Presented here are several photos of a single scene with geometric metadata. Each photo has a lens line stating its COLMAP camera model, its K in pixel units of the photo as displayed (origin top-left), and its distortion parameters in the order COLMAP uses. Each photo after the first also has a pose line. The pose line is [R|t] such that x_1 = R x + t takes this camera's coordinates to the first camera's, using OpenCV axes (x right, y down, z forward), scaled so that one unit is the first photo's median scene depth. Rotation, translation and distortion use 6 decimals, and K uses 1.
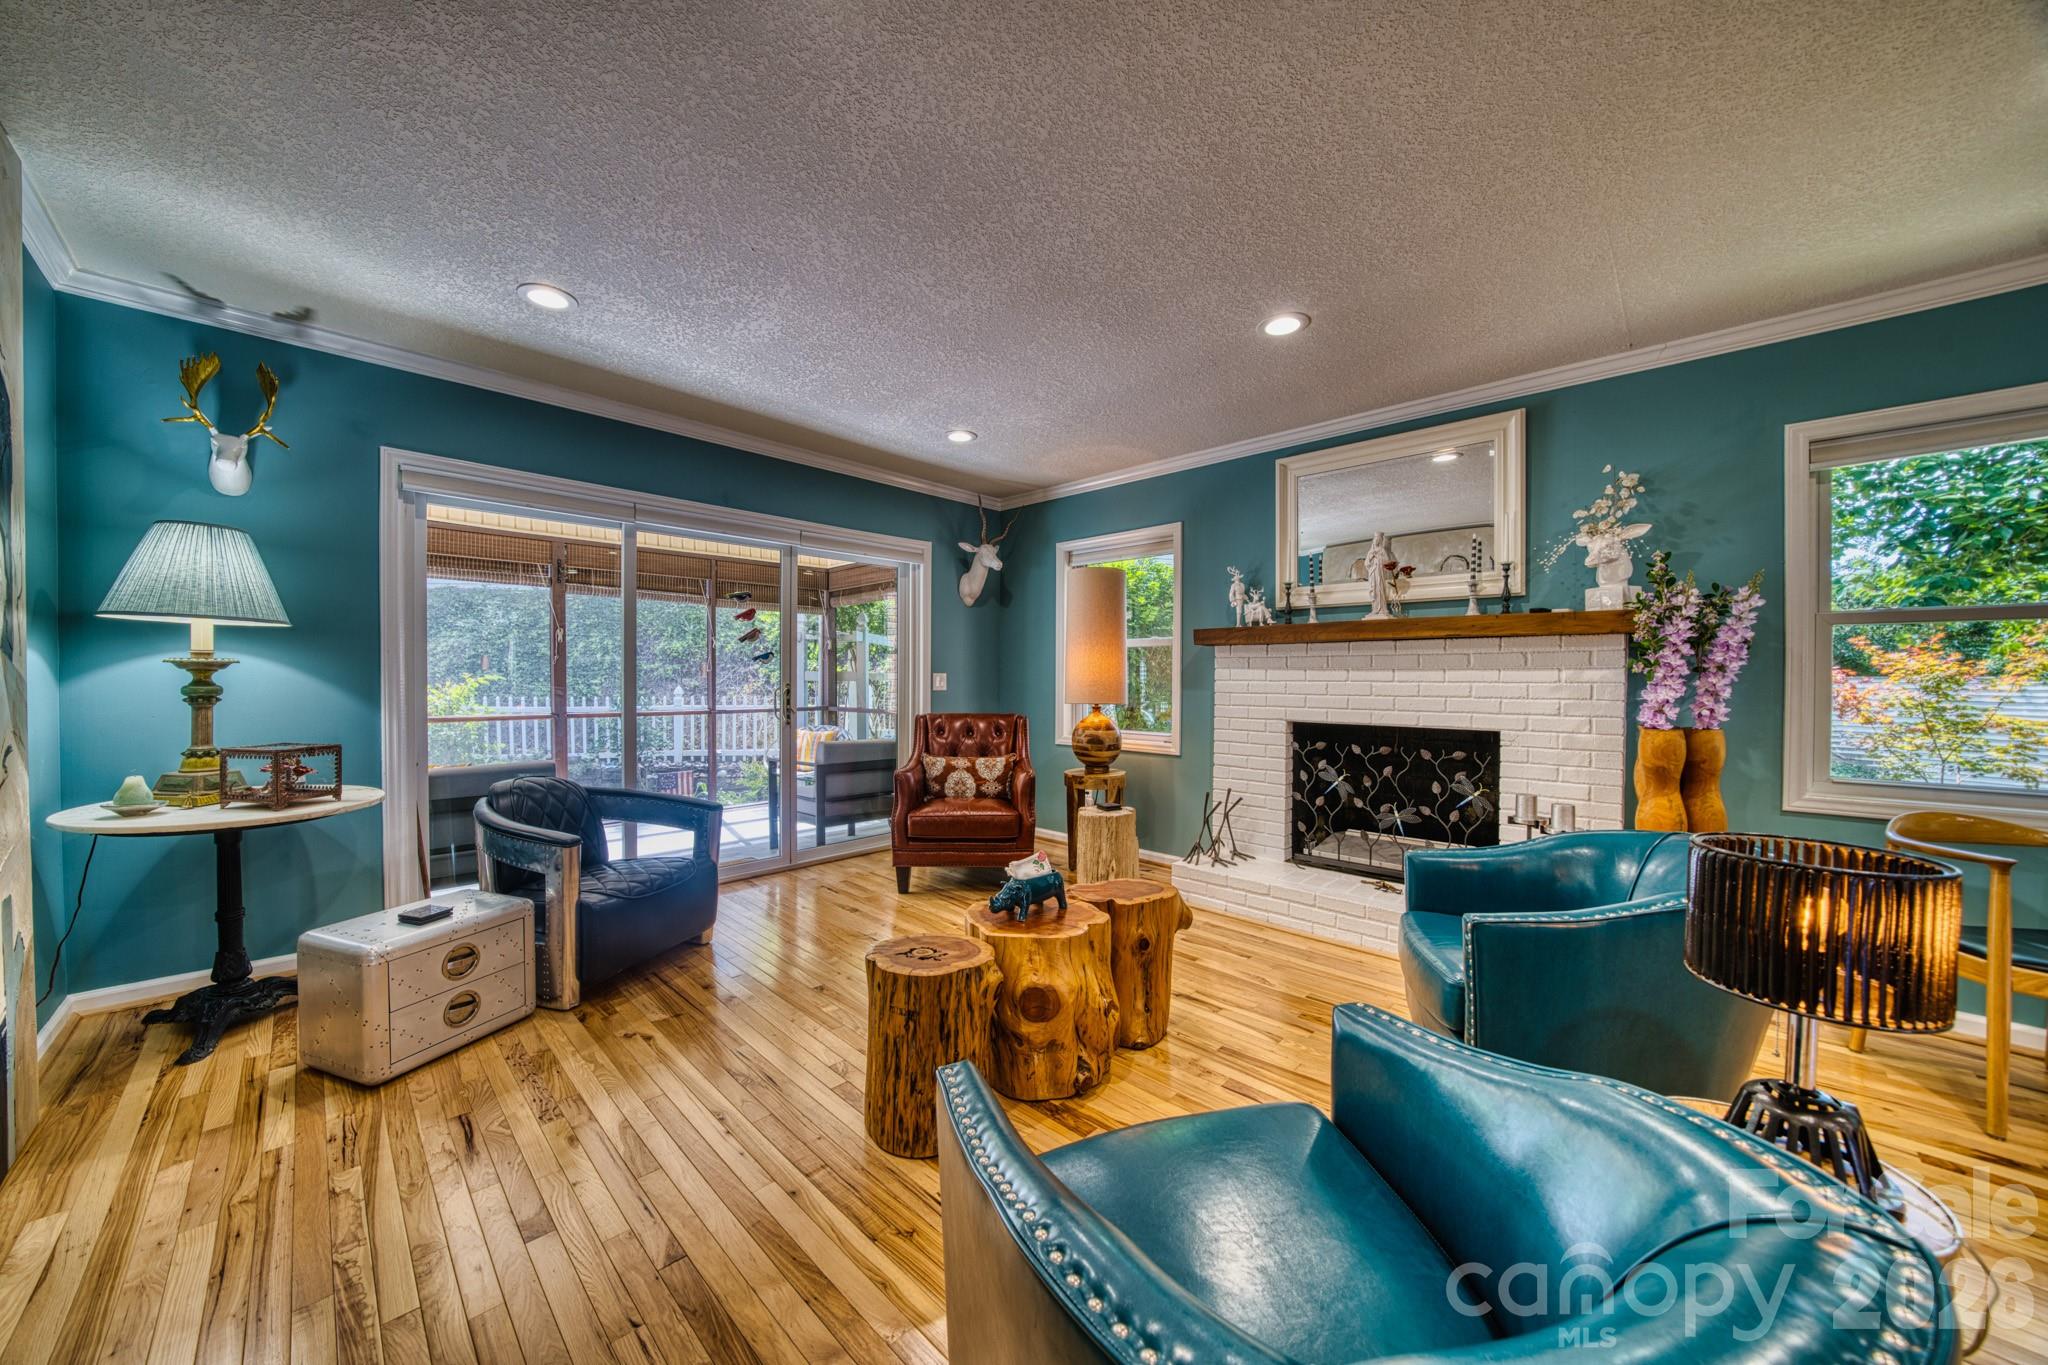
lens RADIAL K [[706.6, 0, 1016.2], [0, 706.6, 682.9], [0, 0, 1]] dist [-0.019877, 0.000346]
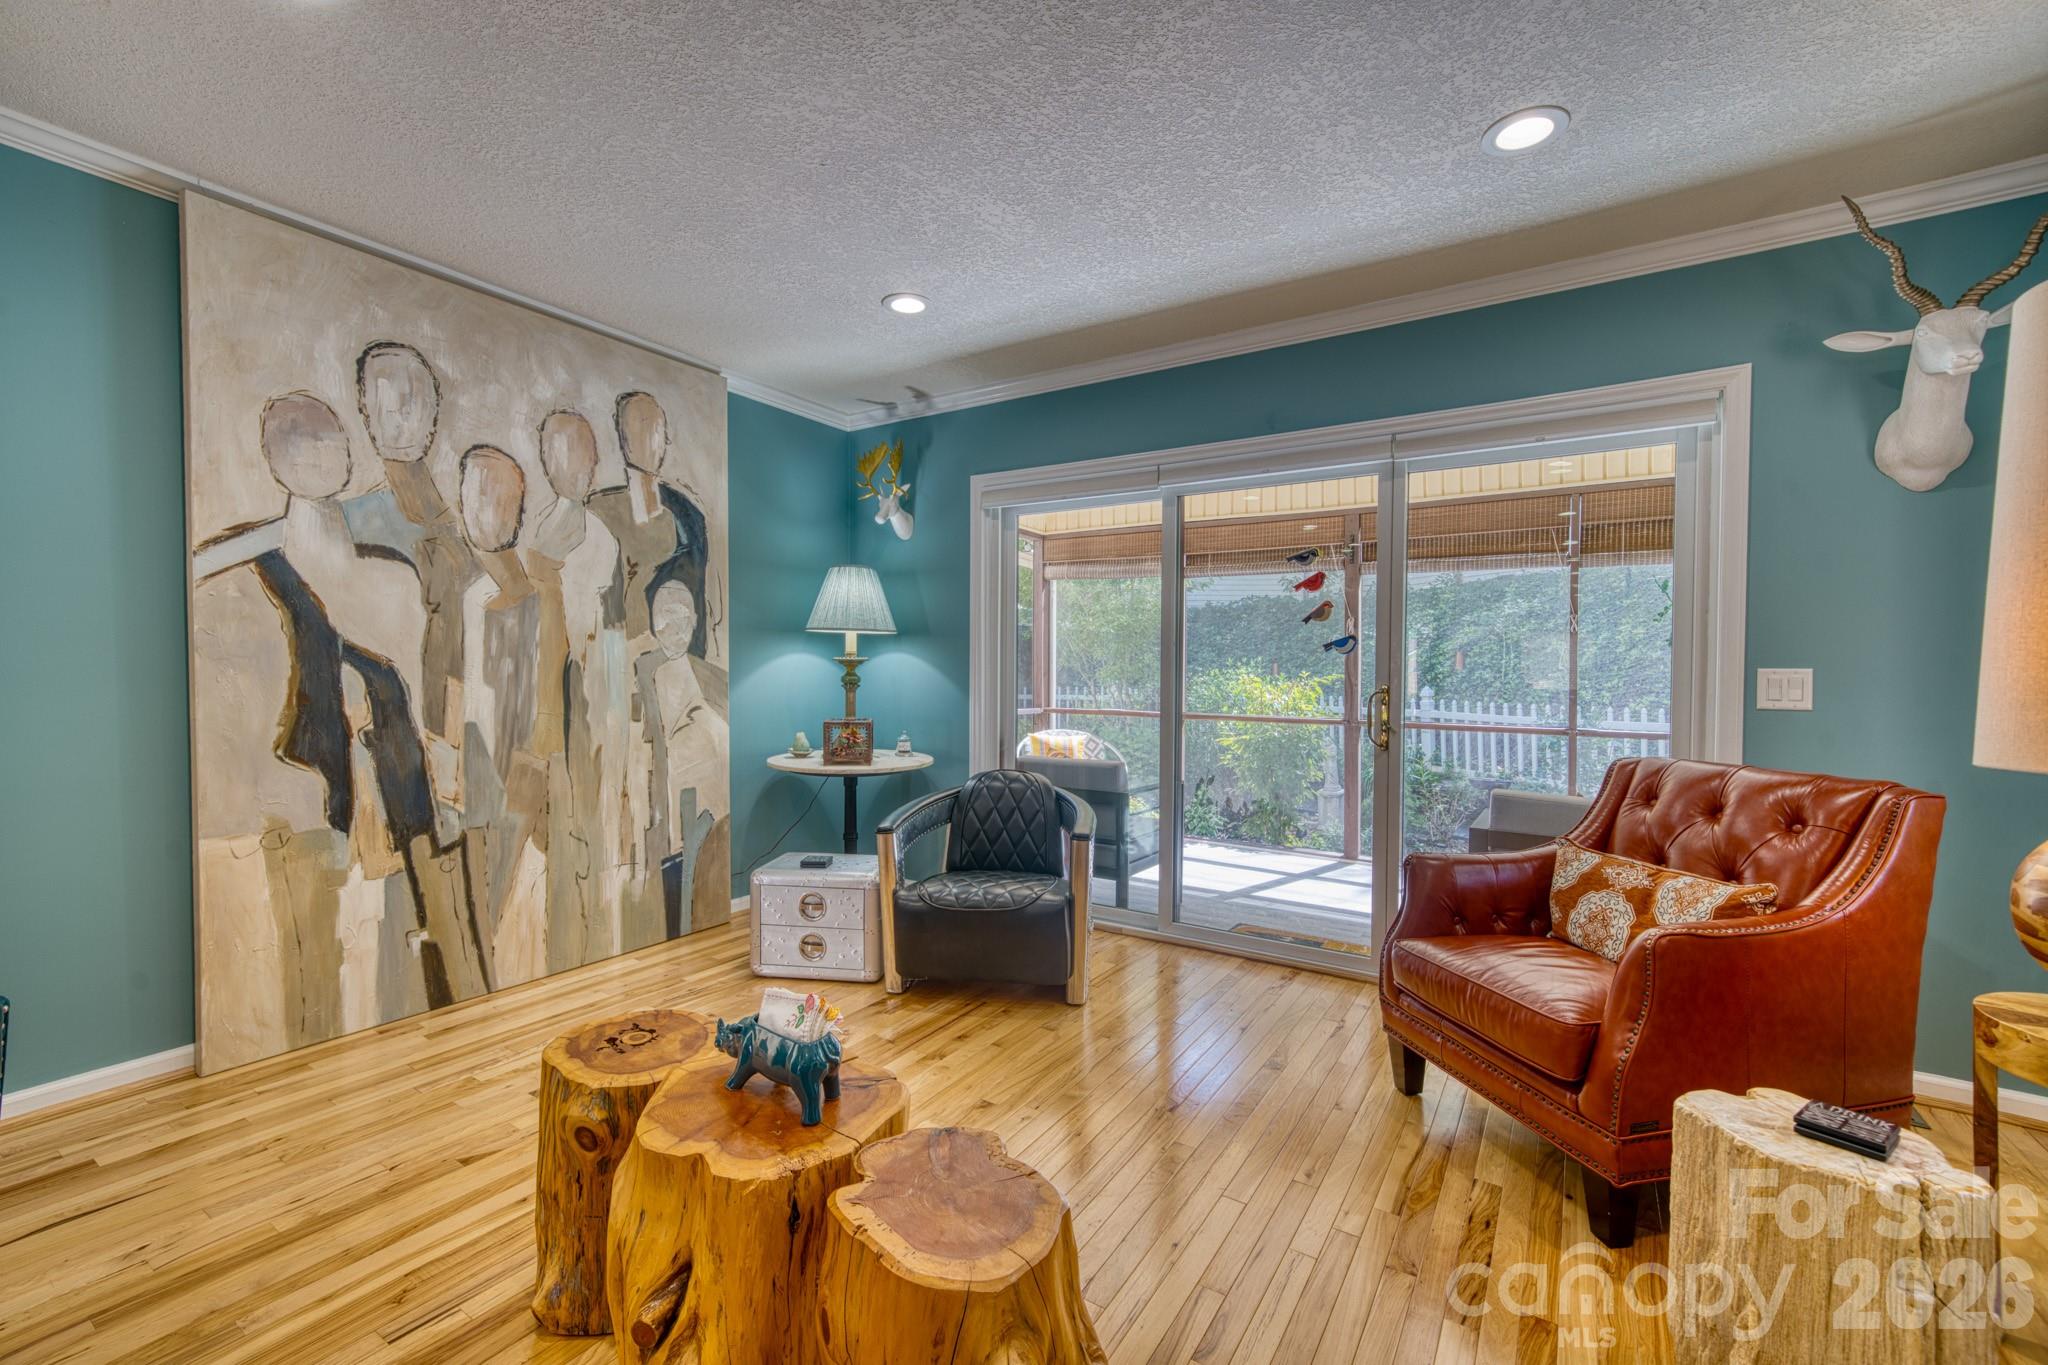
lens RADIAL K [[856.5, 0, 1015.2], [0, 856.5, 683.0], [0, 0, 1]] dist [0.009755, 0.000067]
pose [[0.191810, 0.010281, -0.981378, 0.437887], [-0.018575, 0.999804, 0.006844, 0.000048], [0.981256, 0.016916, 0.191963, 0.648409]]
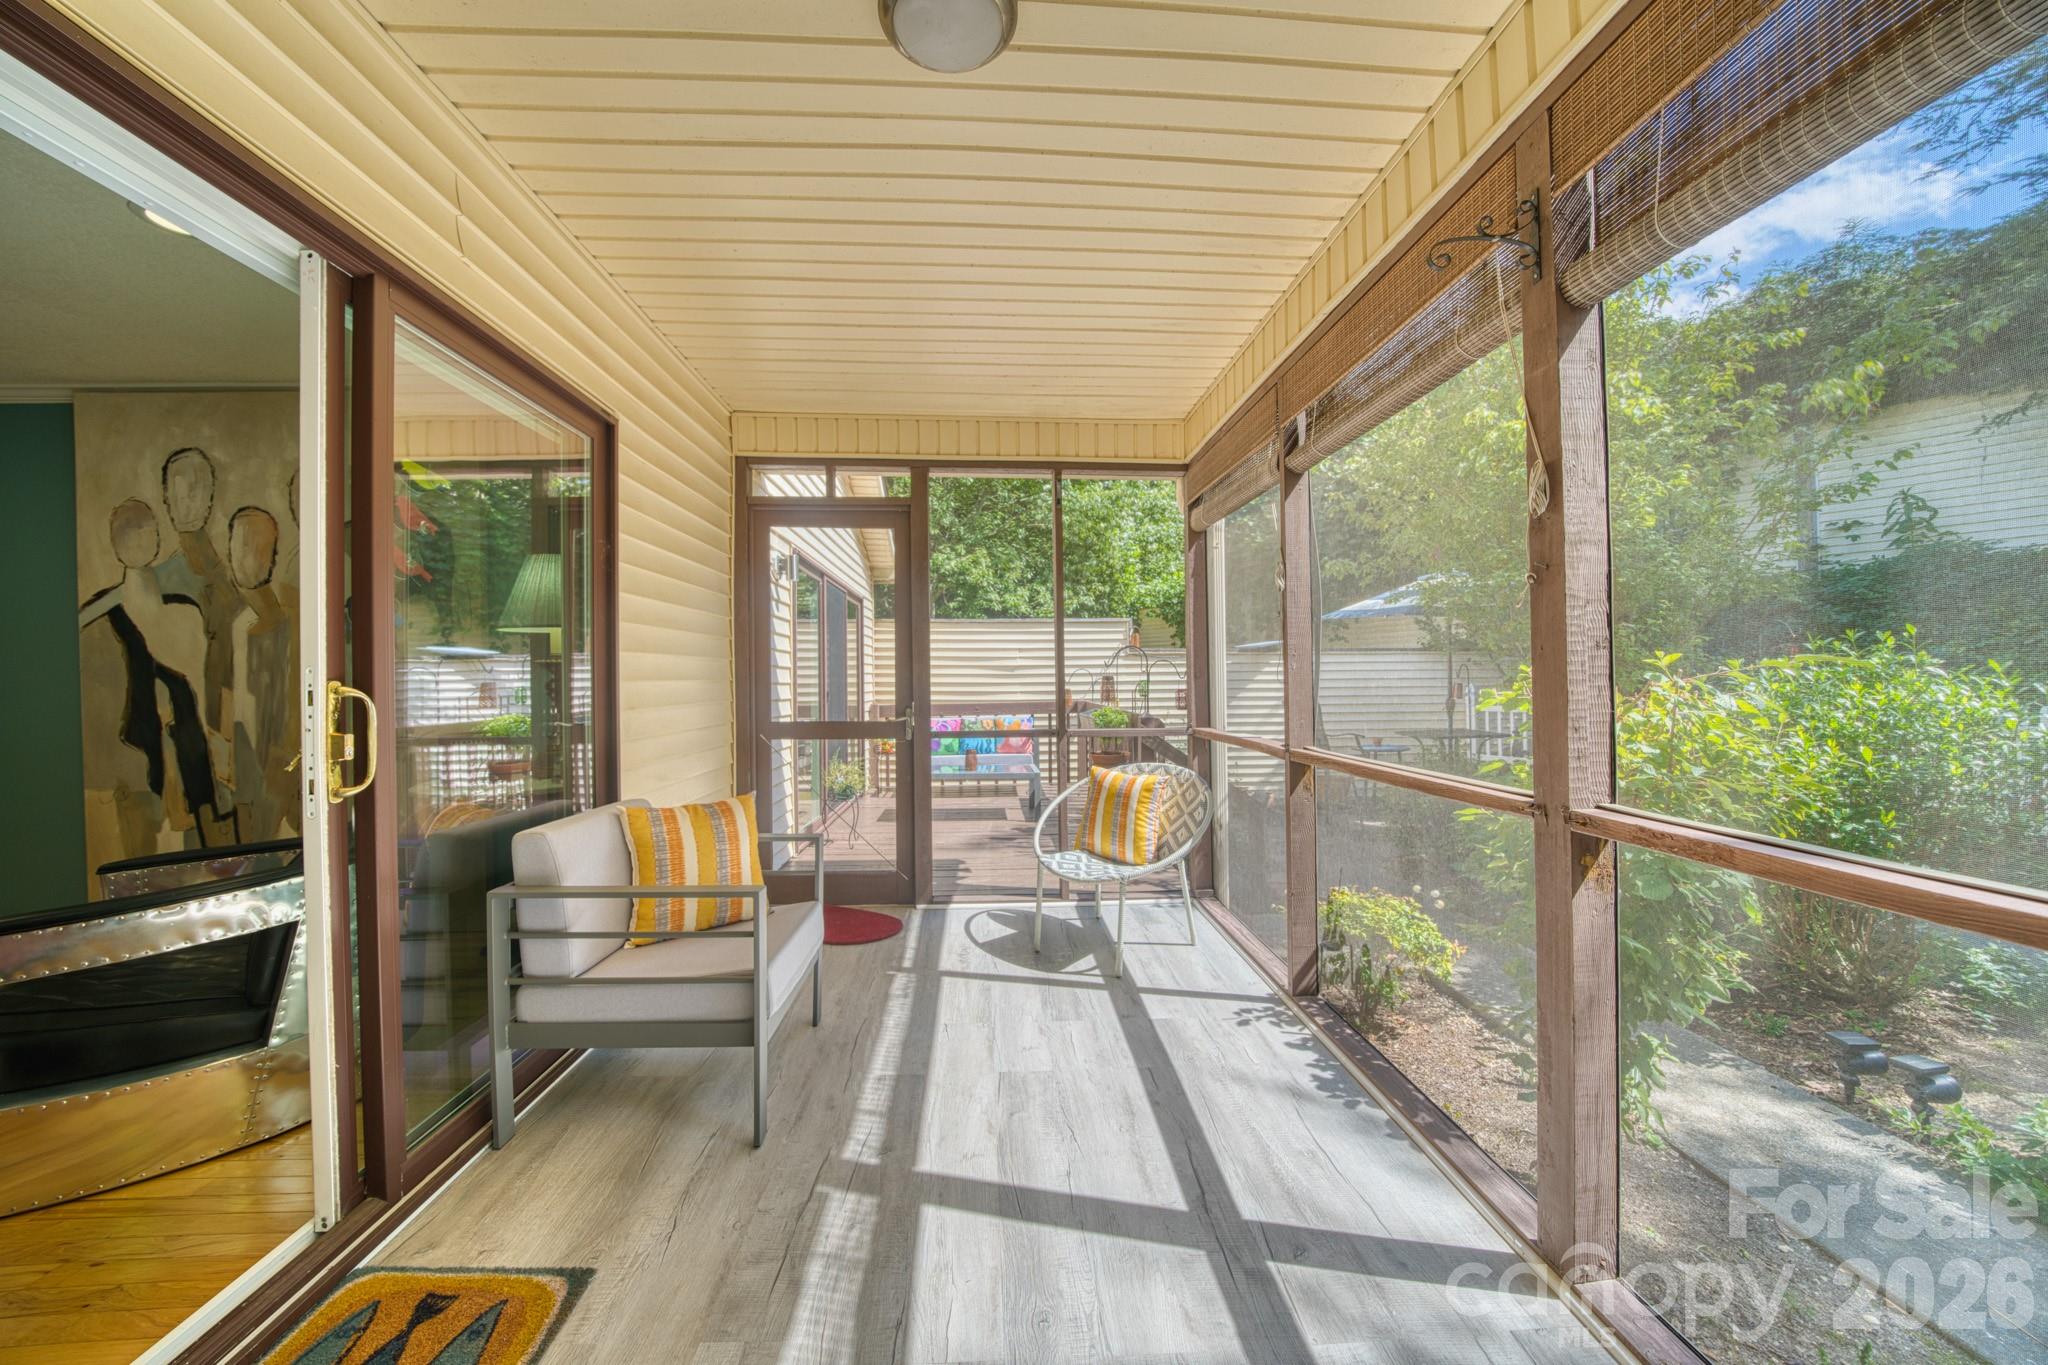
lens RADIAL K [[717.5, 0, 1028.8], [0, 717.5, 673.5], [0, 0, 1]] dist [-0.019168, 0.000207]
pose [[-0.677667, -0.000258, -0.735369, -0.526569], [-0.002448, 0.999995, 0.001905, -0.011602], [0.735365, 0.003091, -0.677665, 1.638585]]
